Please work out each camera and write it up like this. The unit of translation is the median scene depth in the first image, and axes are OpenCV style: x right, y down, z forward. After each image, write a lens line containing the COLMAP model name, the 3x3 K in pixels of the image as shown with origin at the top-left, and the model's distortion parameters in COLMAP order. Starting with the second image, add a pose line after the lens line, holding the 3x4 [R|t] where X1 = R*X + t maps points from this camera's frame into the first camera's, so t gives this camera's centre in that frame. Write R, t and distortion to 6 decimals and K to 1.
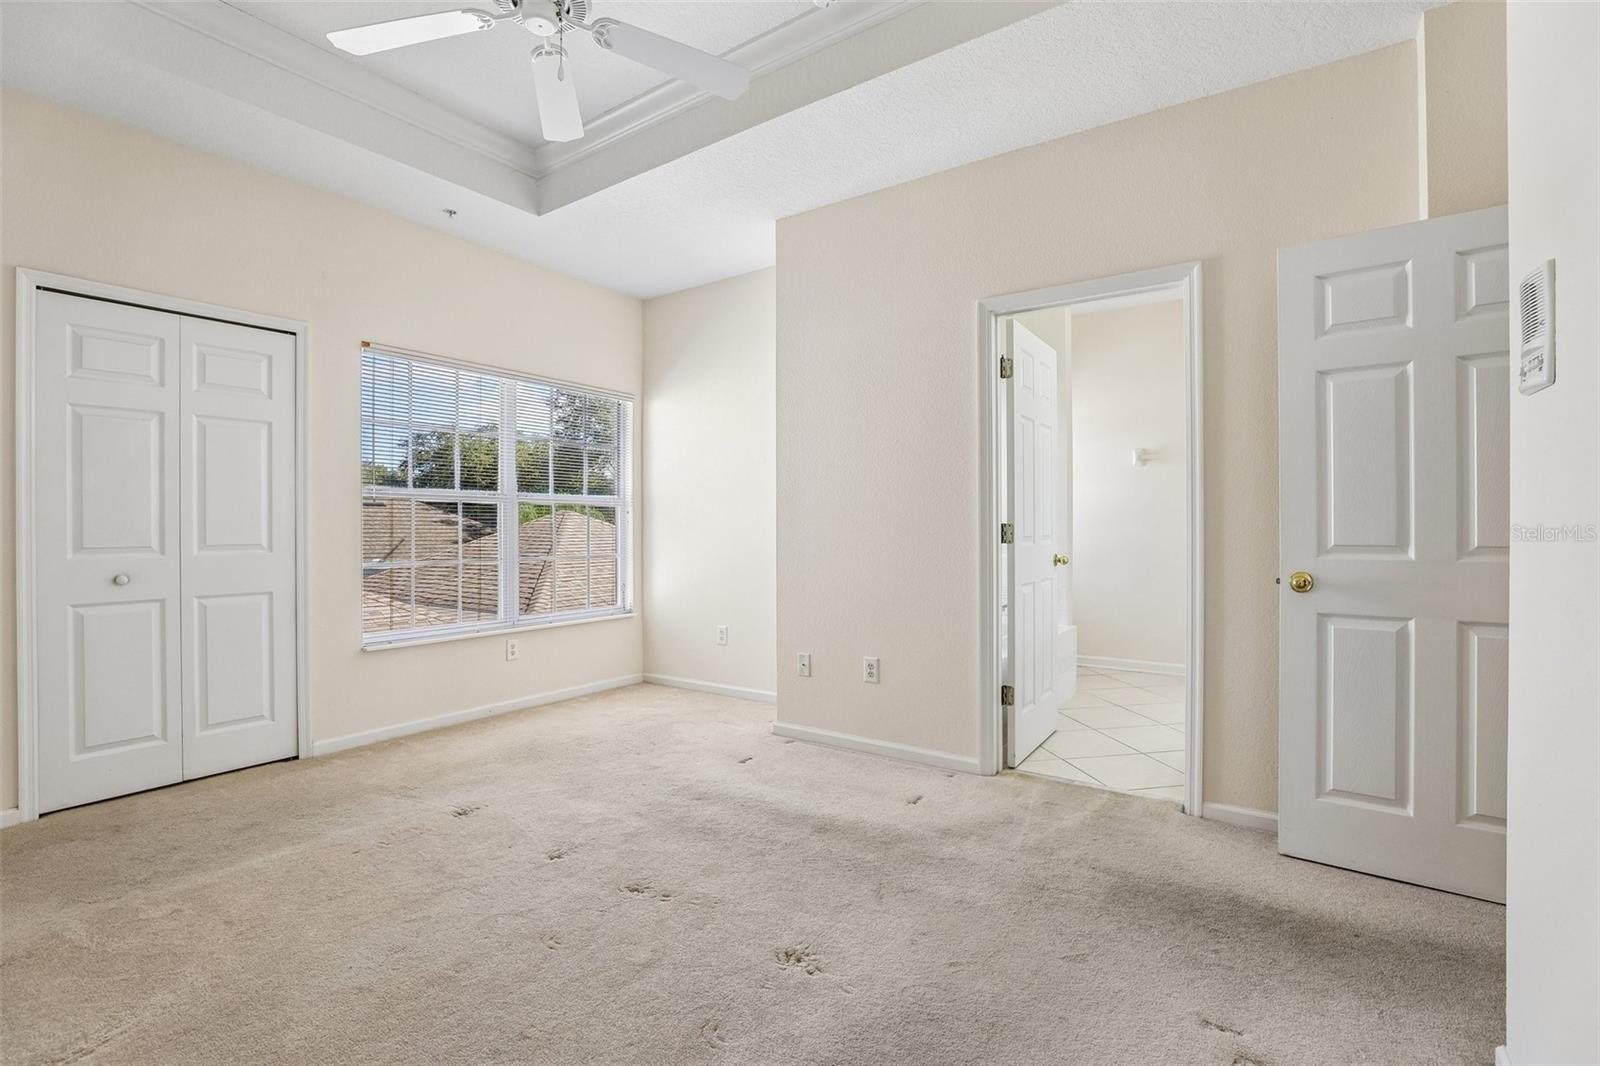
lens RADIAL K [[743.6, 0, 798.9], [0, 743.6, 522.6], [0, 0, 1]] dist [0.017207, 0.000222]
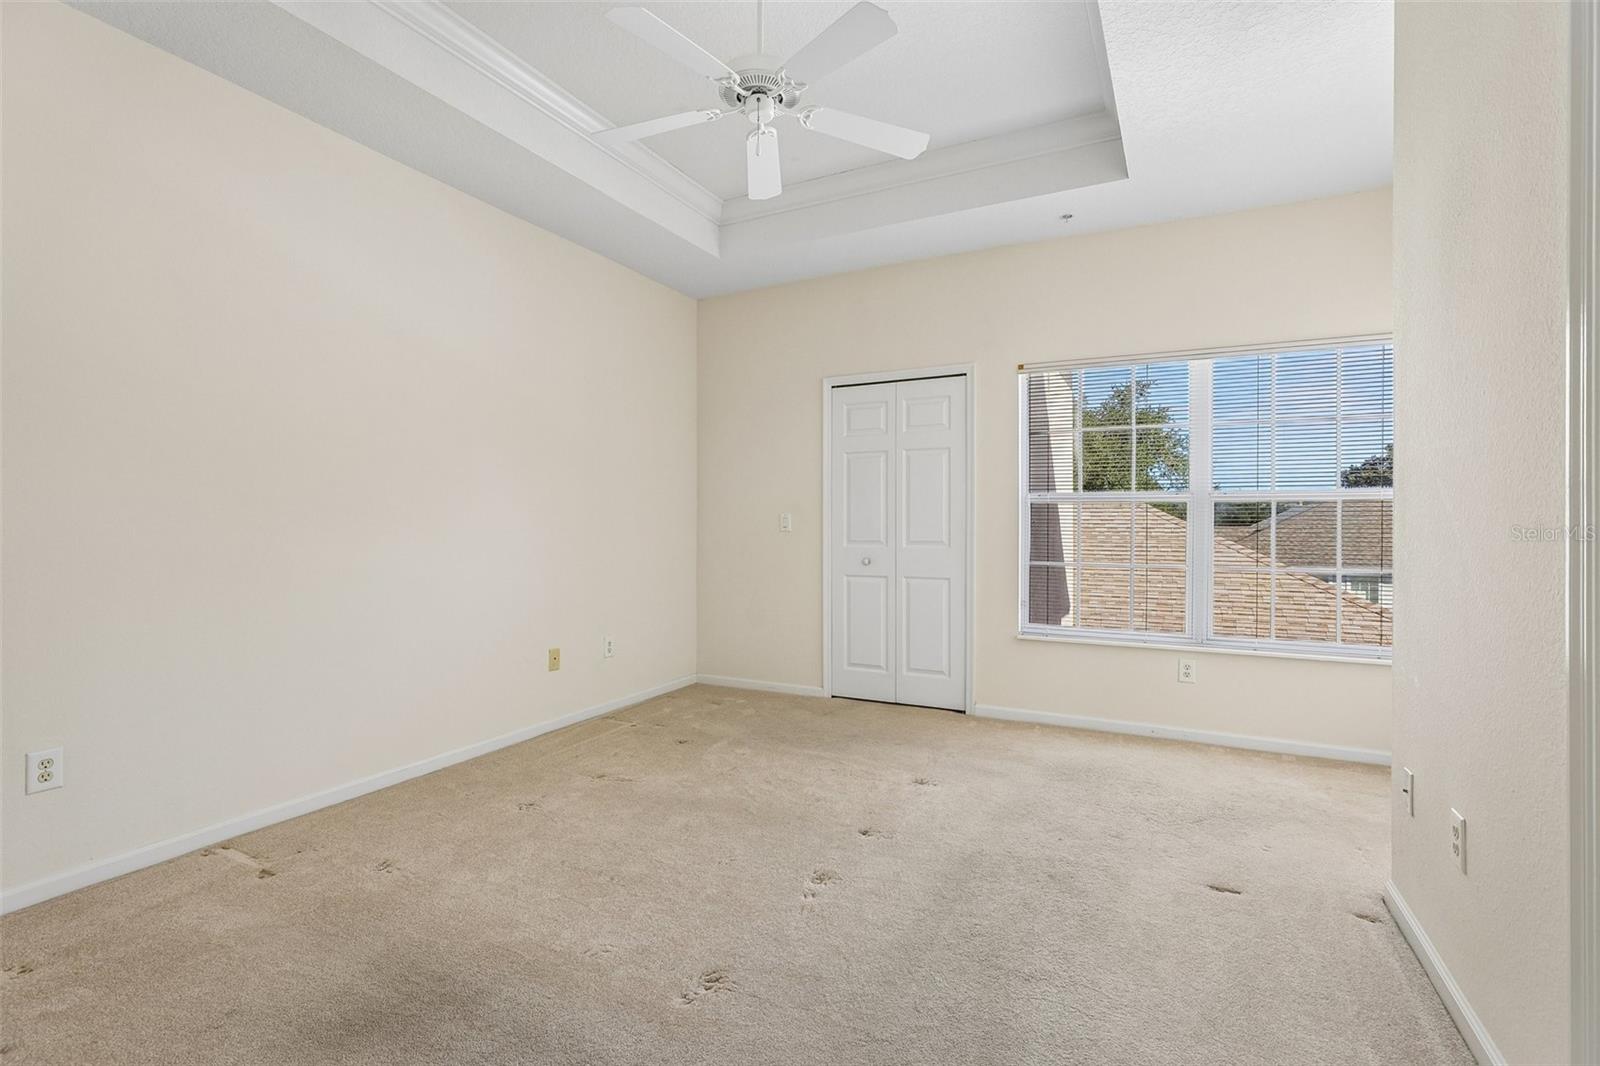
lens RADIAL K [[743.6, 0, 802.7], [0, 743.6, 525.8], [0, 0, 1]] dist [0.017207, 0.000222]
pose [[0.165286, -0.000162, -0.986246, 0.525439], [-0.002045, 0.999998, -0.000507, 0.002679], [0.986244, 0.002101, 0.165285, 0.537676]]
